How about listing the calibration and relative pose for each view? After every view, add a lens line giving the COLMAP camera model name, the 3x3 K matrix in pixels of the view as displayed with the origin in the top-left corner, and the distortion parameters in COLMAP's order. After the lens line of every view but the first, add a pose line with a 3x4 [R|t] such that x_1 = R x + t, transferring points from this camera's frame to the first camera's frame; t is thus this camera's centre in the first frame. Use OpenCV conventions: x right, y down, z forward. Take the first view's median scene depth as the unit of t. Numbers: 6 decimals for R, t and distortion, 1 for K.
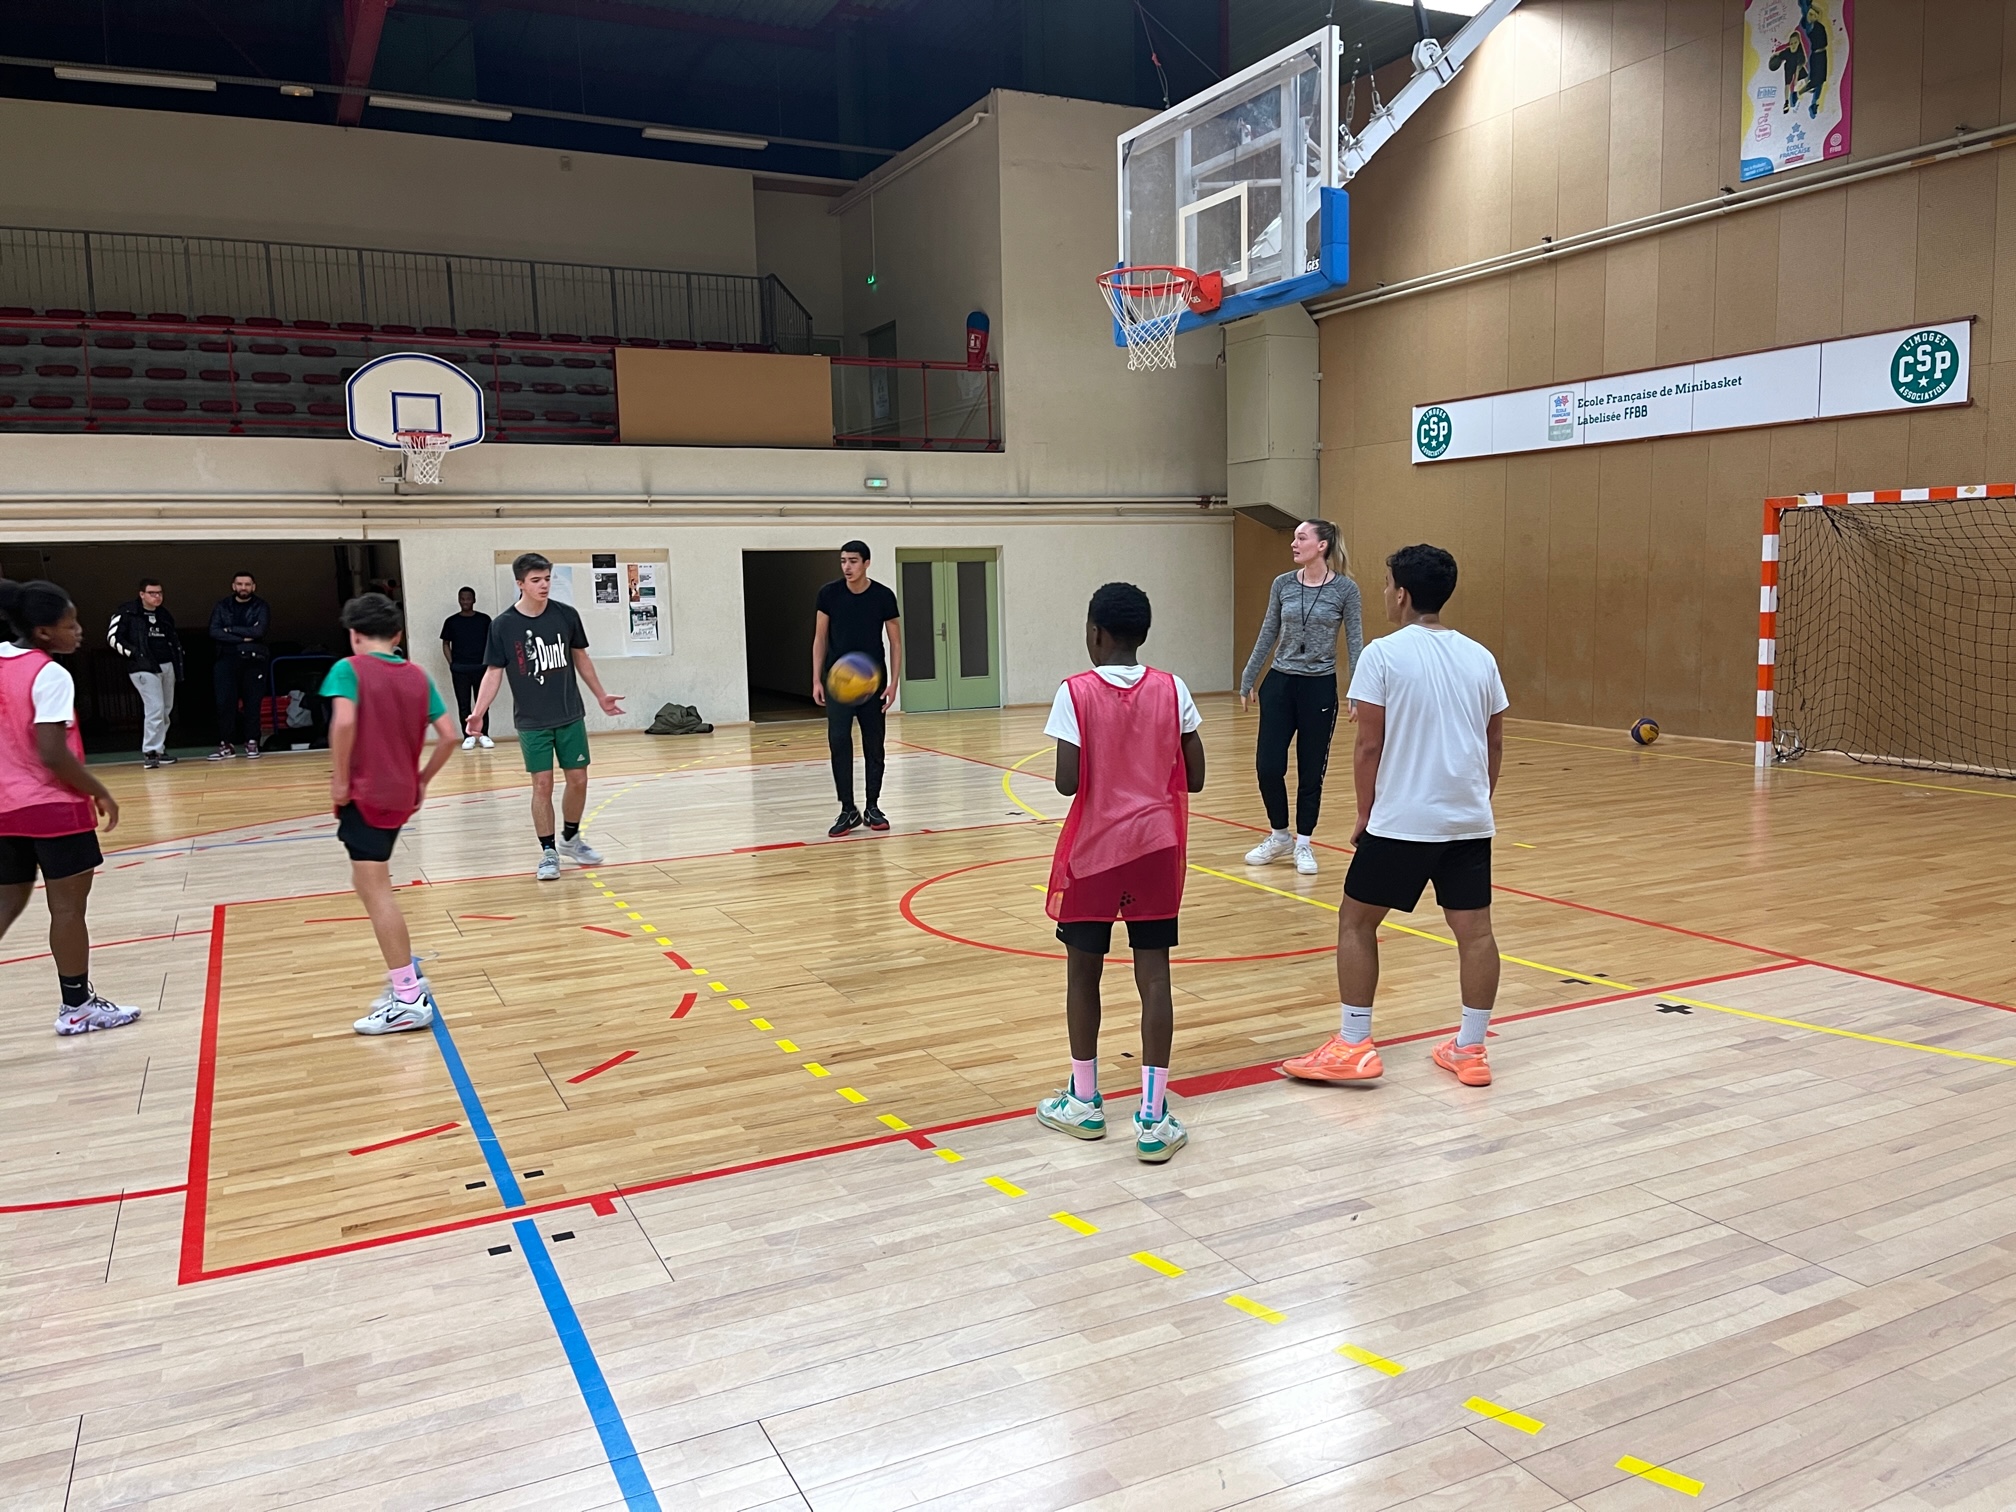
lens RADIAL K [[1521.9, 0, 1022.1], [0, 1521.9, 758.4], [0, 0, 1]] dist [0.077109, -0.105770]
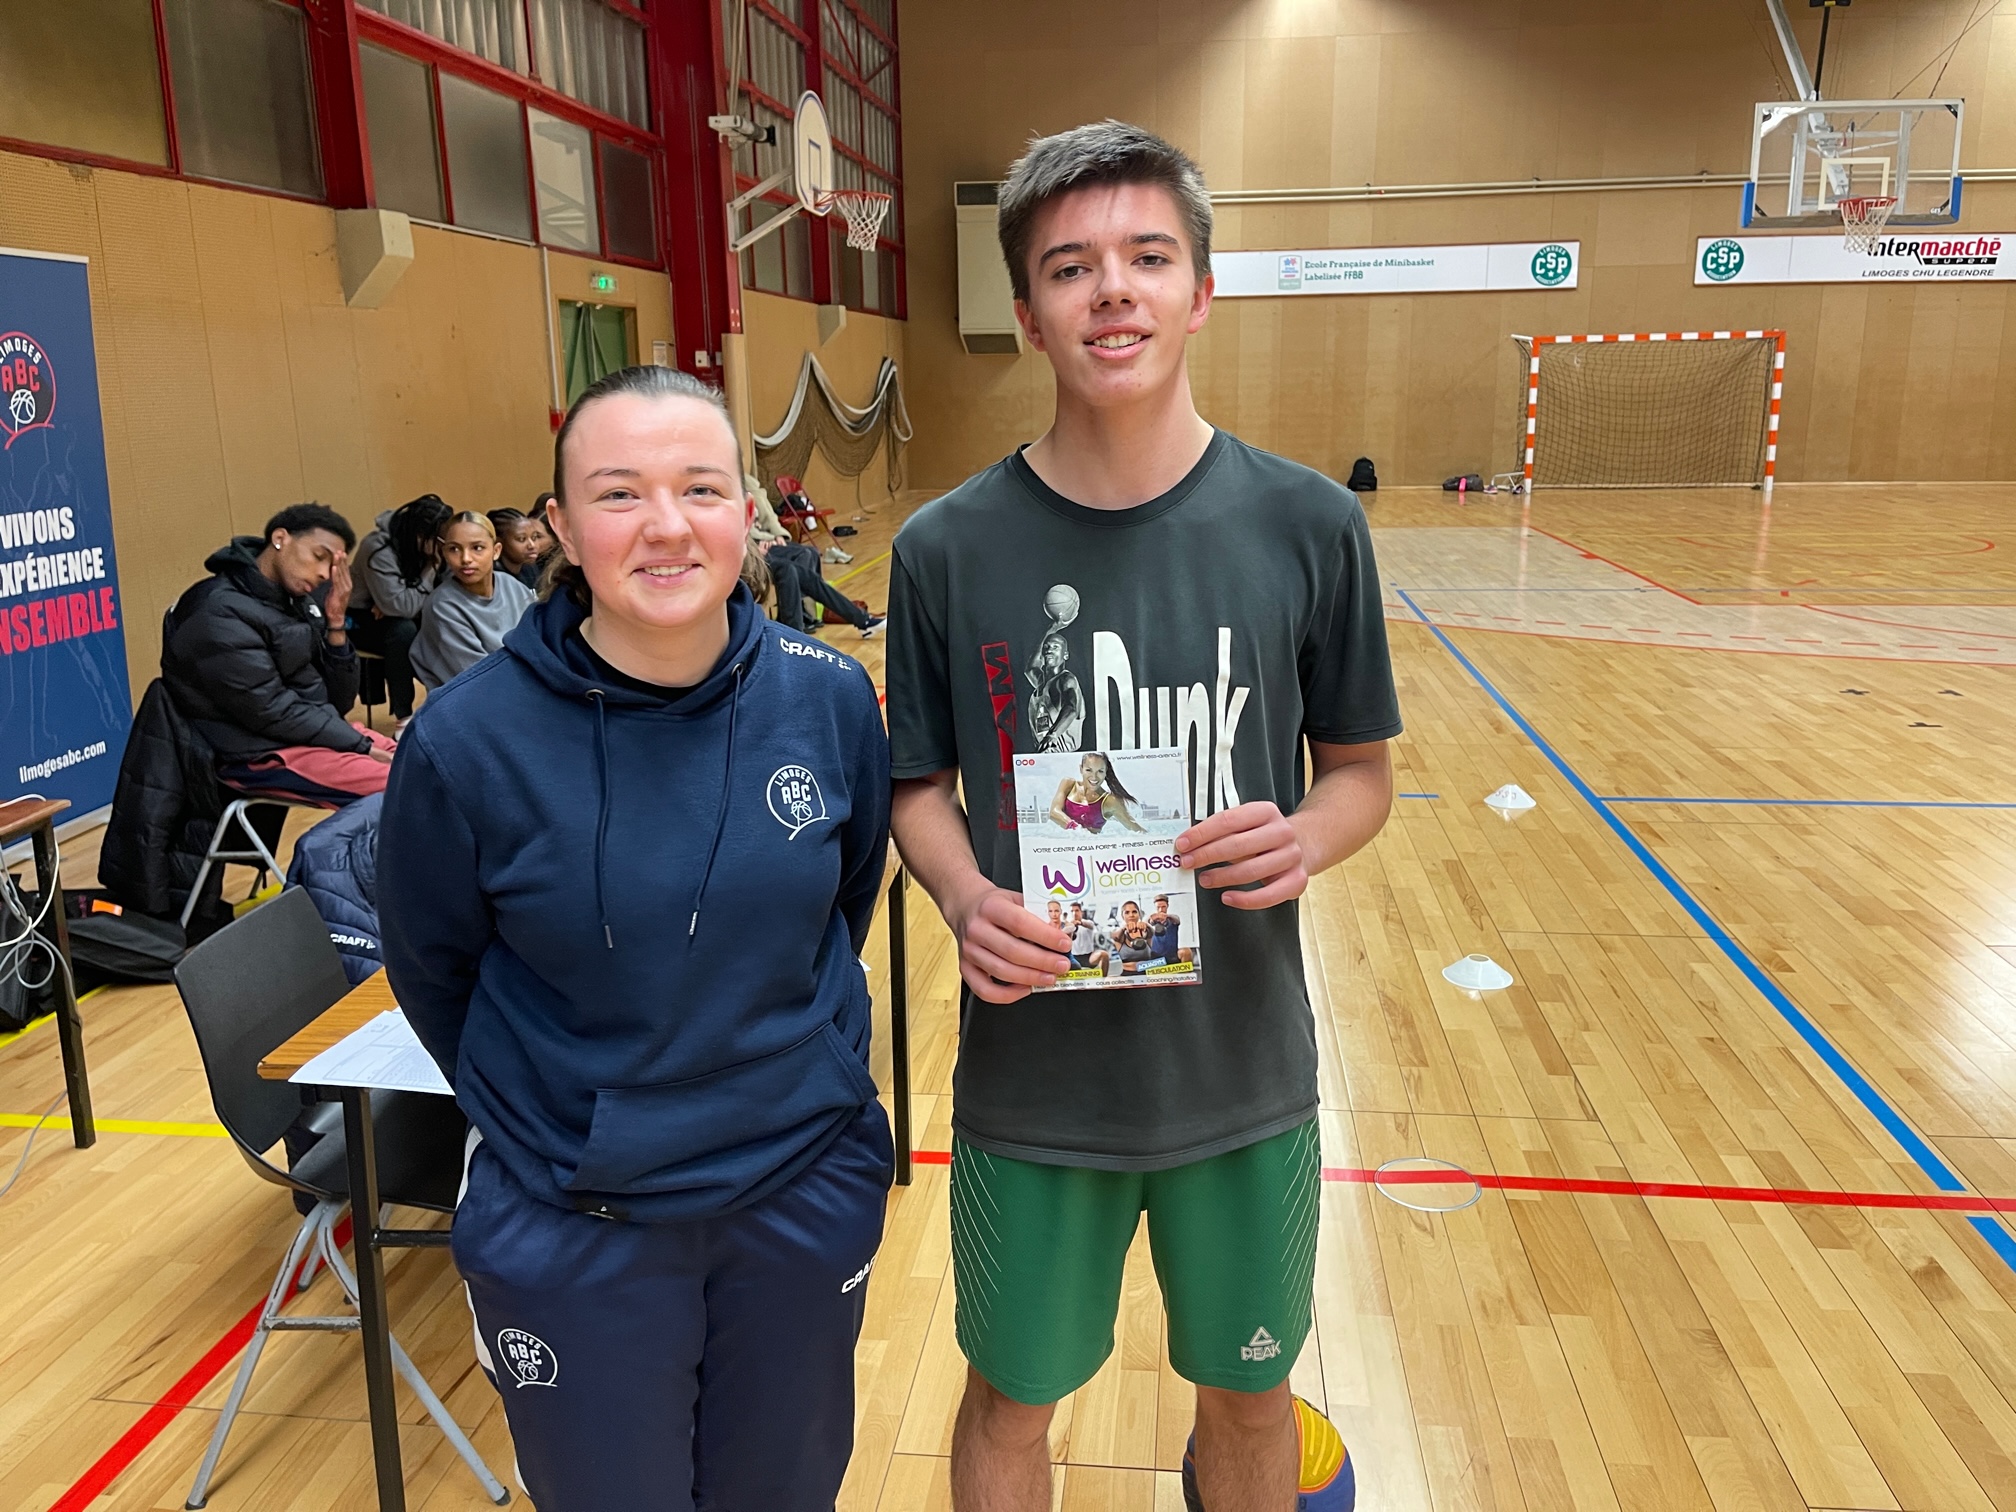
lens RADIAL K [[1521.9, 0, 1015.1], [0, 1521.9, 740.8], [0, 0, 1]] dist [0.077109, -0.105770]
pose [[0.548318, -0.175313, 0.817688, -1.059387], [0.100688, 0.984506, 0.143560, -0.020263], [-0.830186, 0.003615, 0.557474, 0.405106]]
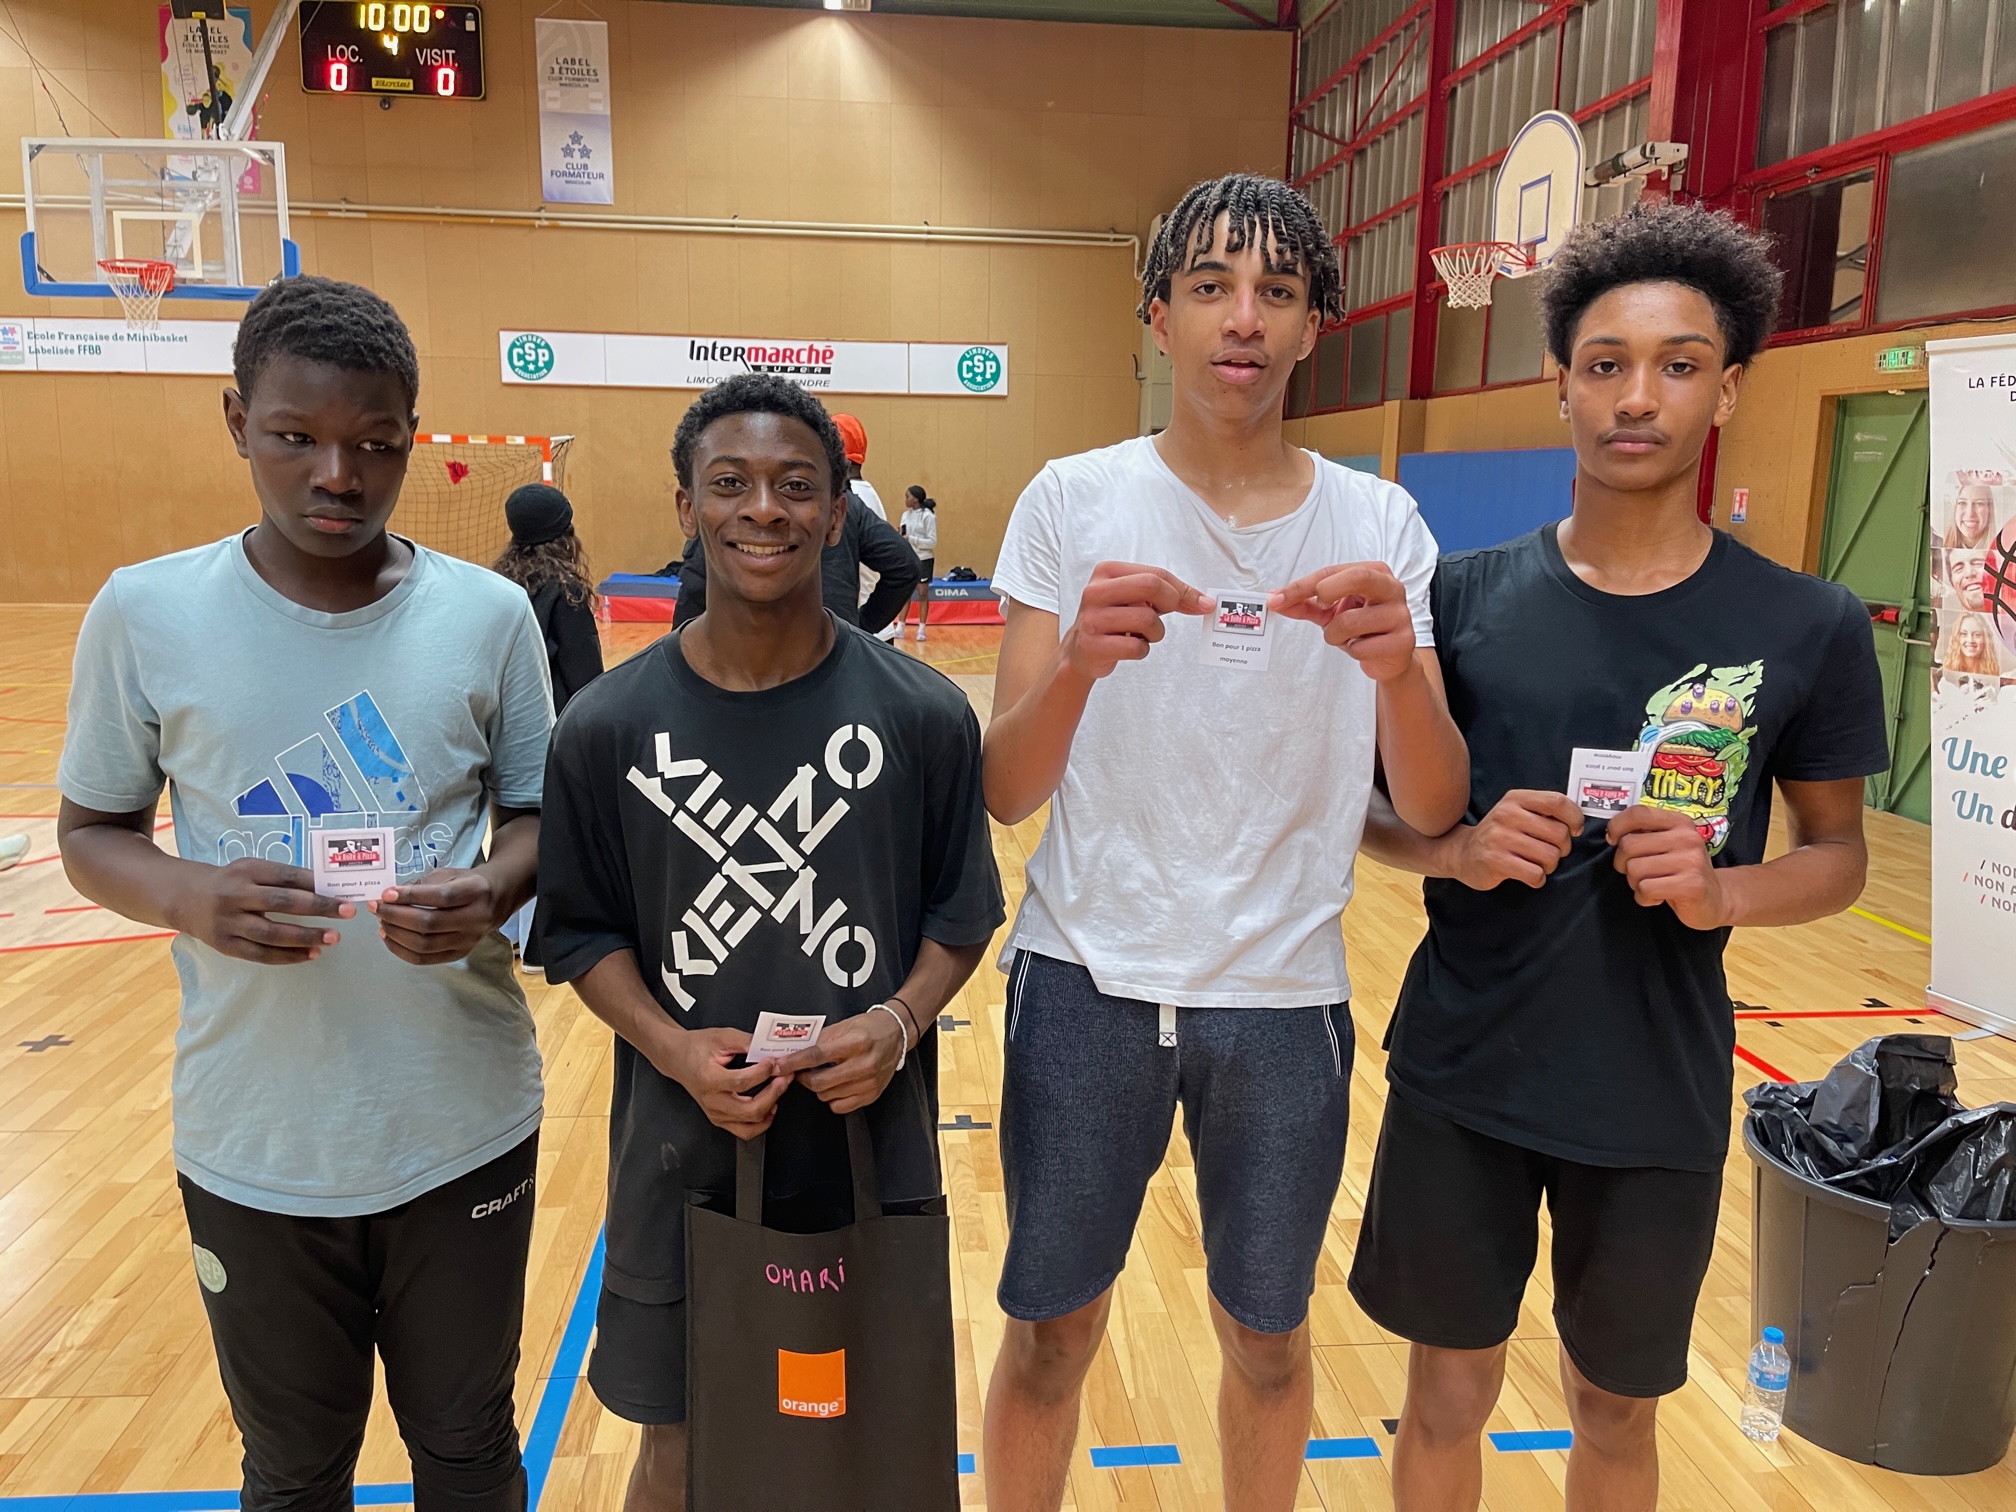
lens RADIAL K [[1521.9, 0, 1010.5], [0, 1521.9, 758.9], [0, 0, 1]] dist [0.077109, -0.105770]
pose [[0.355883, -0.138024, 0.924282, -0.515036], [0.088105, 0.989583, 0.113852, 0.026647], [-0.930368, 0.040916, 0.364336, -0.137104]]
